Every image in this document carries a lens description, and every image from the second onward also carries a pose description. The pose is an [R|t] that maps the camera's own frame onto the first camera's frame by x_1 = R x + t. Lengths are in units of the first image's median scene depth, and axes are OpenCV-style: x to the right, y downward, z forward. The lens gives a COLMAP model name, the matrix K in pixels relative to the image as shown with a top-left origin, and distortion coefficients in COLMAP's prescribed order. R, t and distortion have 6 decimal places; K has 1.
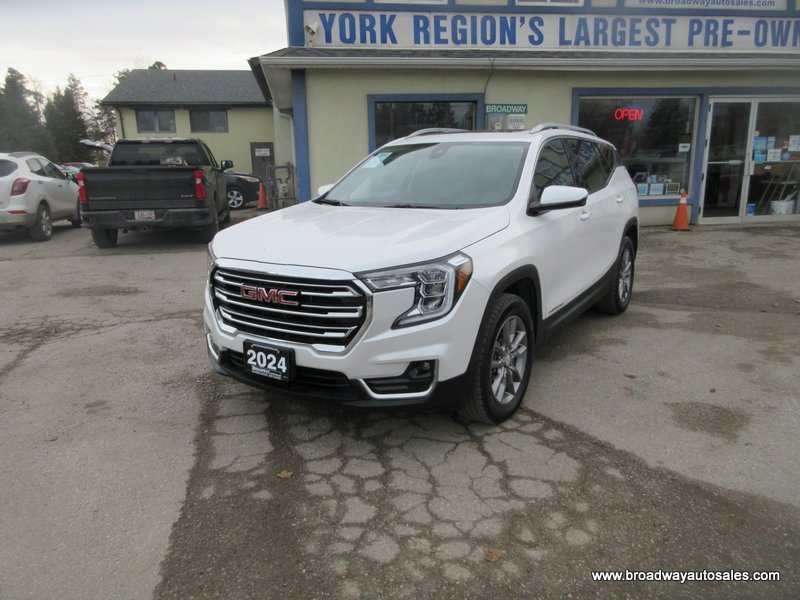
lens RADIAL K [[602.7, 0, 399.5], [0, 602.7, 299.3], [0, 0, 1]] dist [0.014511, -0.006329]
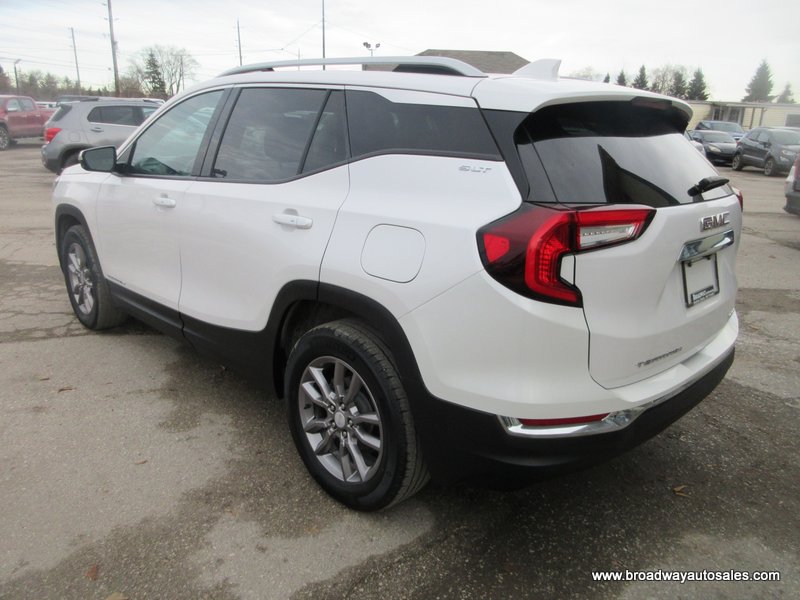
lens RADIAL K [[602.7, 0, 397.0], [0, 602.7, 305.3], [0, 0, 1]] dist [0.014511, -0.006329]
pose [[-0.216054, 0.294007, -0.931064, 1.222645], [-0.246157, 0.906382, 0.343334, -0.440424], [0.944843, 0.303367, -0.123455, 1.800143]]
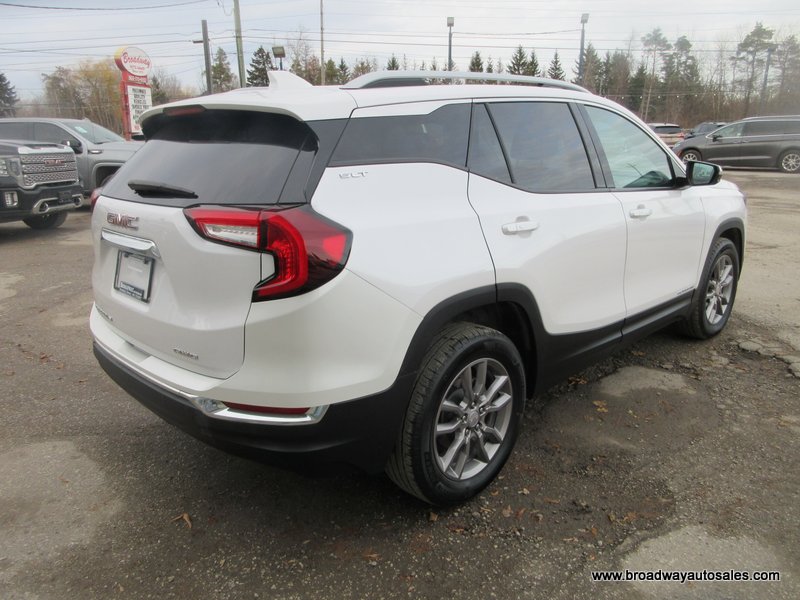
lens RADIAL K [[602.7, 0, 396.3], [0, 602.7, 300.5], [0, 0, 1]] dist [0.014511, -0.006329]
pose [[-0.975589, -0.025448, 0.218126, 0.117819], [0.081021, 0.881483, 0.465214, -0.590336], [-0.204113, 0.471530, -0.857903, 2.546811]]
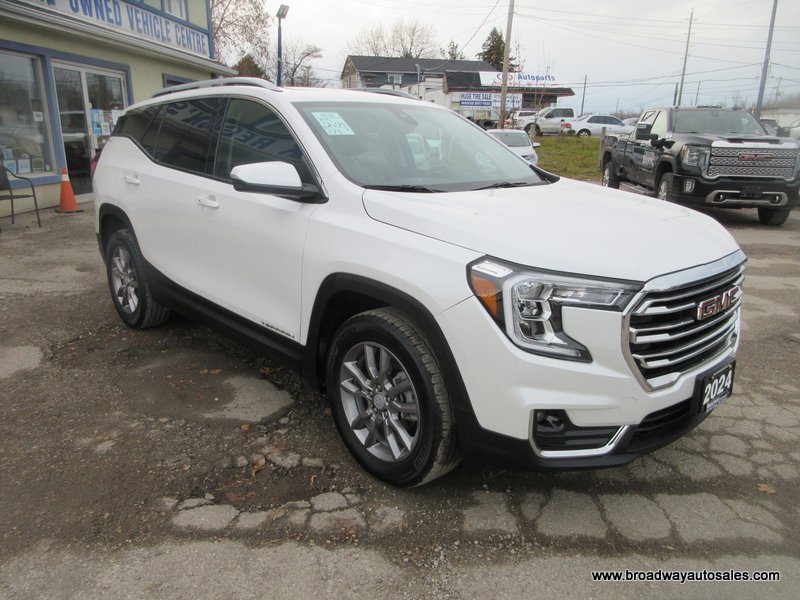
lens RADIAL K [[602.7, 0, 396.9], [0, 602.7, 296.7], [0, 0, 1]] dist [0.014511, -0.006329]
pose [[0.239557, -0.233840, 0.942301, -0.927104], [0.200369, 0.961575, 0.187684, -0.214522], [-0.949982, 0.143847, 0.277206, 1.051421]]
